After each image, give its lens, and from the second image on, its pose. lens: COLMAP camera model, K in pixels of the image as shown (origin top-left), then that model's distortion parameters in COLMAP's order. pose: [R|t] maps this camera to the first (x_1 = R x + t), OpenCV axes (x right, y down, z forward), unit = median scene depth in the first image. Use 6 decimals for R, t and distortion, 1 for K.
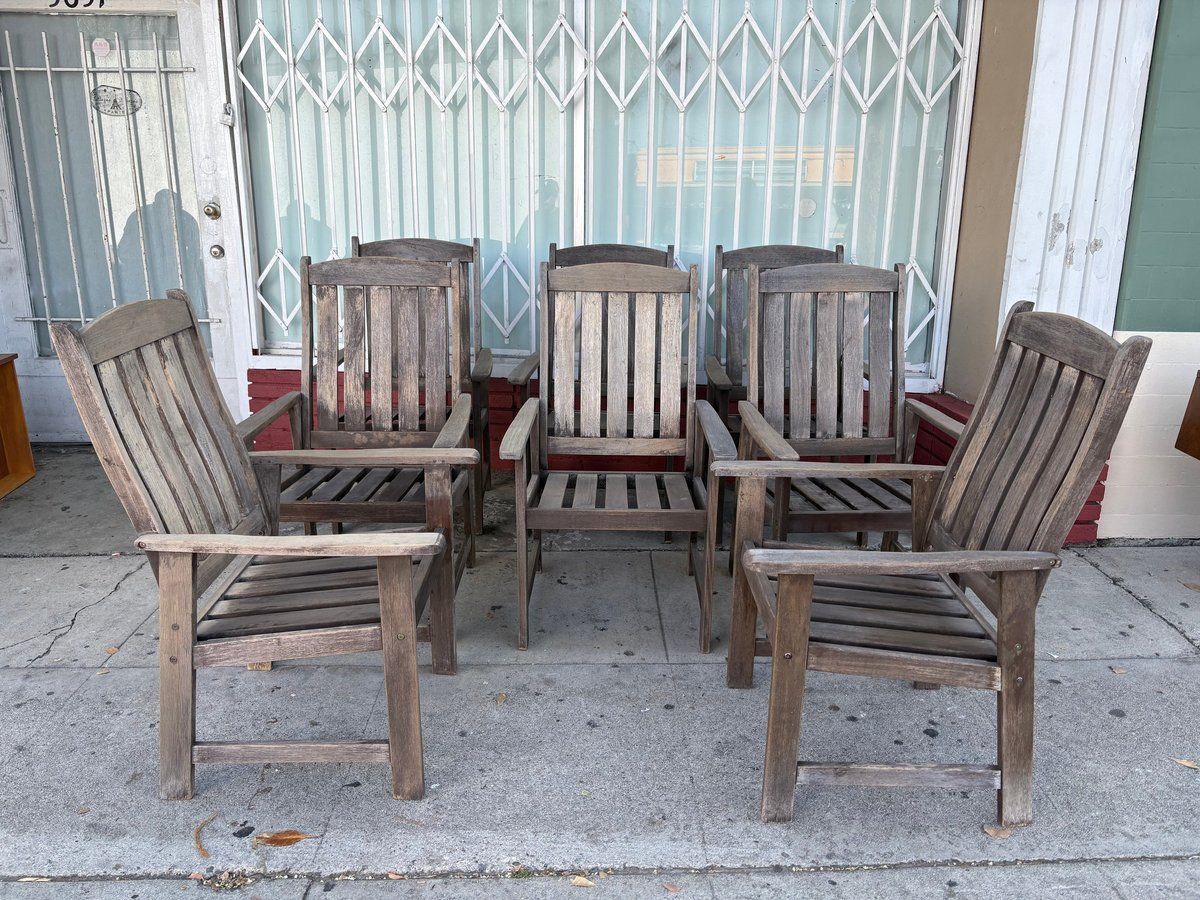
lens RADIAL K [[920.9, 0, 595.3], [0, 920.9, 460.9], [0, 0, 1]] dist [0.036175, -0.040956]
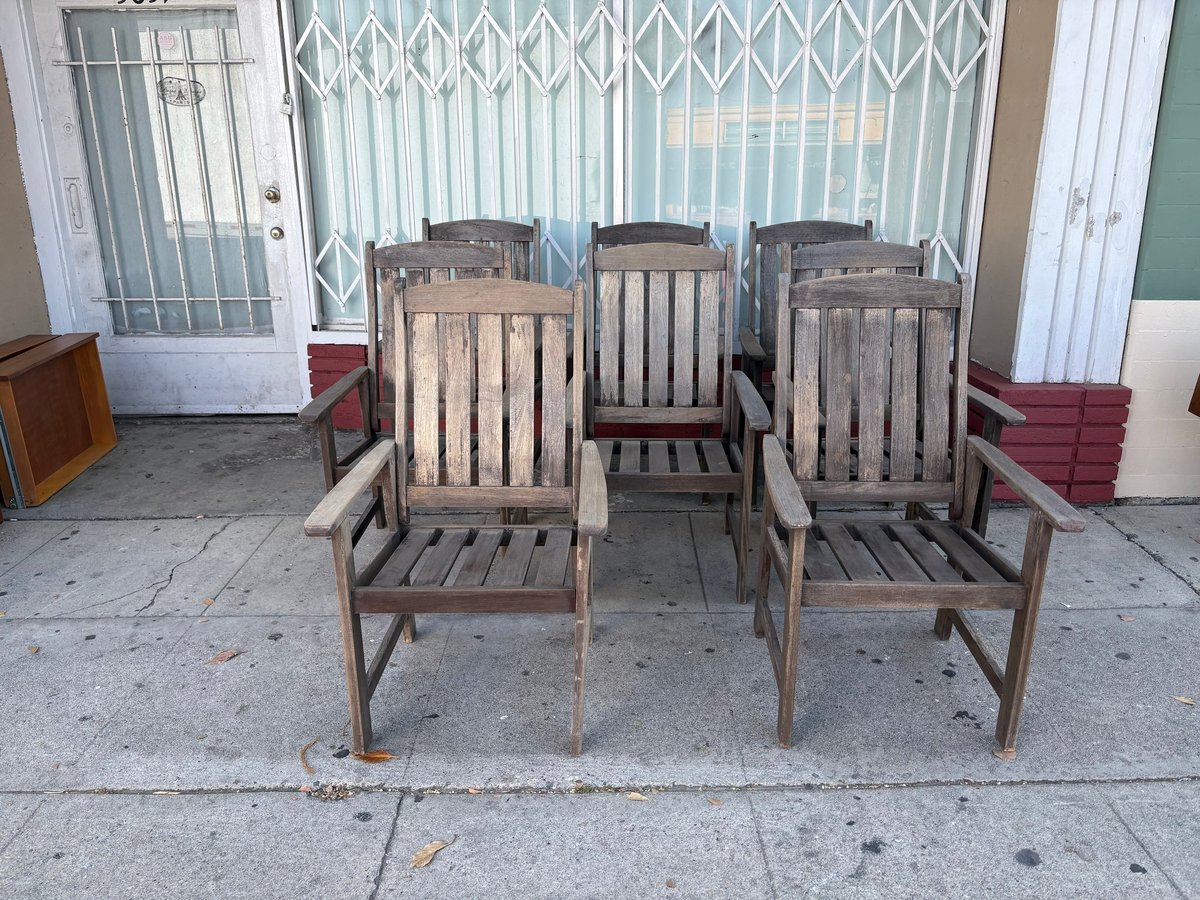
lens RADIAL K [[920.9, 0, 594.9], [0, 920.9, 458.0], [0, 0, 1]] dist [0.036175, -0.040956]
pose [[0.999421, -0.007084, -0.033290, -0.014040], [0.008216, 0.999389, 0.033983, -0.002160], [0.033029, -0.034237, 0.998868, -0.073885]]
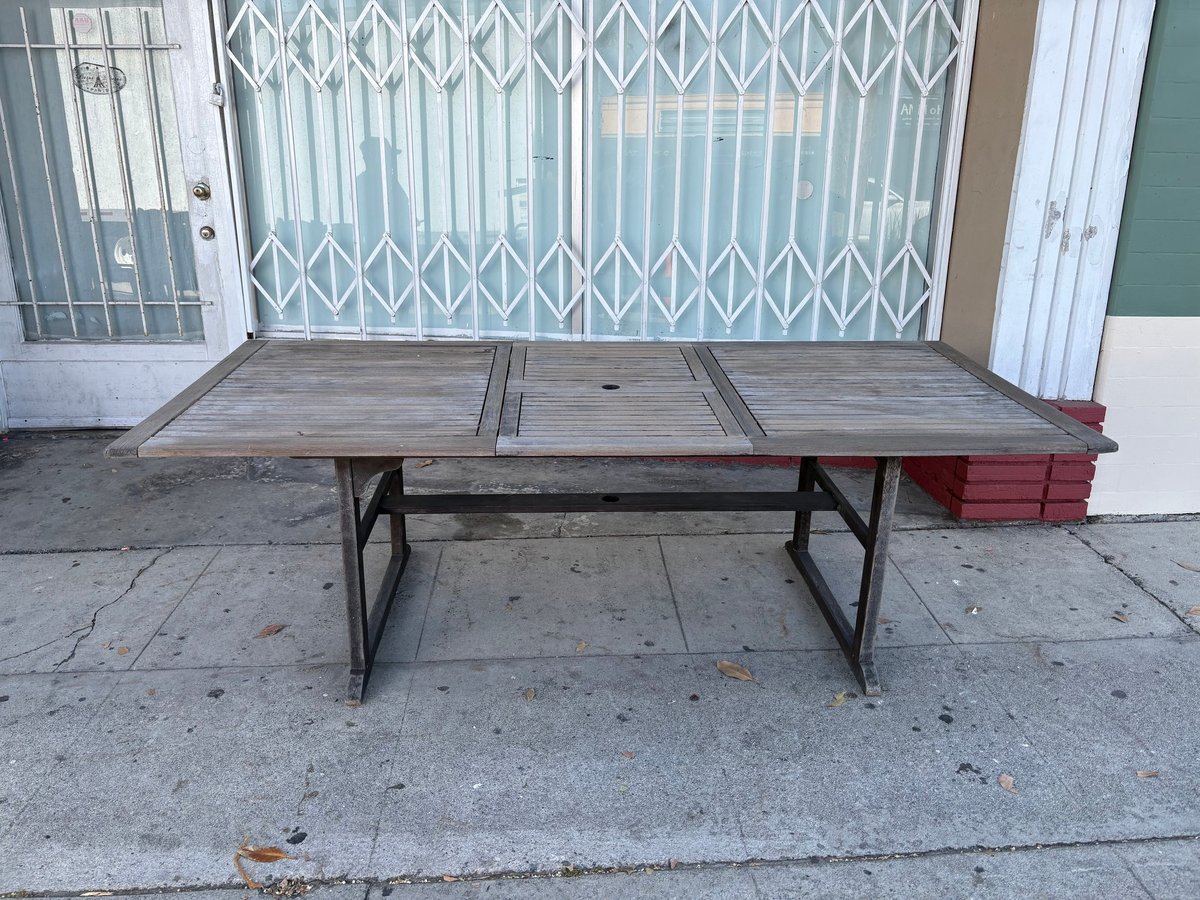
lens RADIAL K [[920.9, 0, 594.6], [0, 920.9, 452.8], [0, 0, 1]] dist [0.036175, -0.040956]
pose [[0.999196, -0.013434, 0.037770, -0.048833], [0.011841, 0.999044, 0.042086, -0.038564], [-0.038299, -0.041605, 0.998400, -0.011149]]
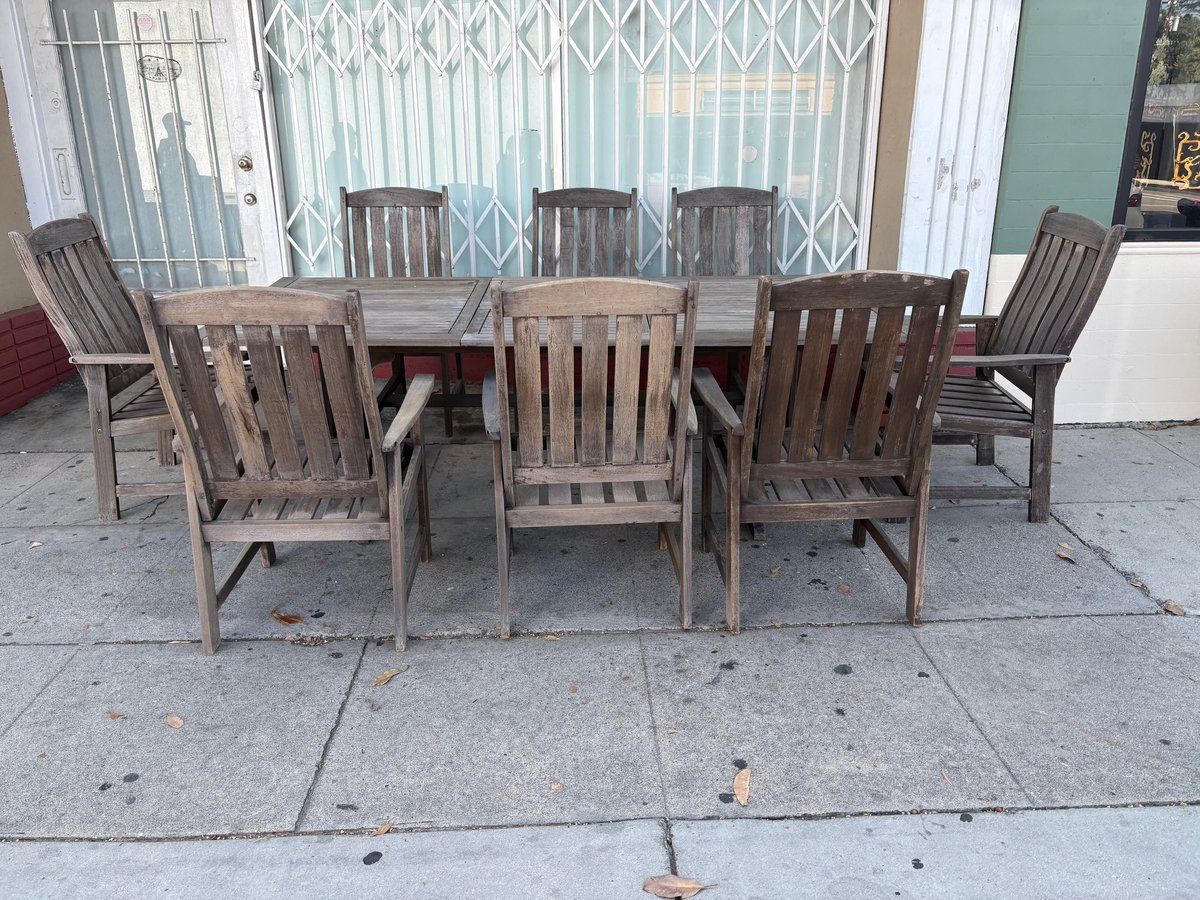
lens RADIAL K [[920.9, 0, 601.1], [0, 920.9, 462.3], [0, 0, 1]] dist [0.036175, -0.040956]
pose [[0.999862, -0.016581, -0.000738, 0.038499], [0.016593, 0.997539, 0.068125, 0.042946], [-0.000394, -0.068128, 0.997676, -0.246275]]
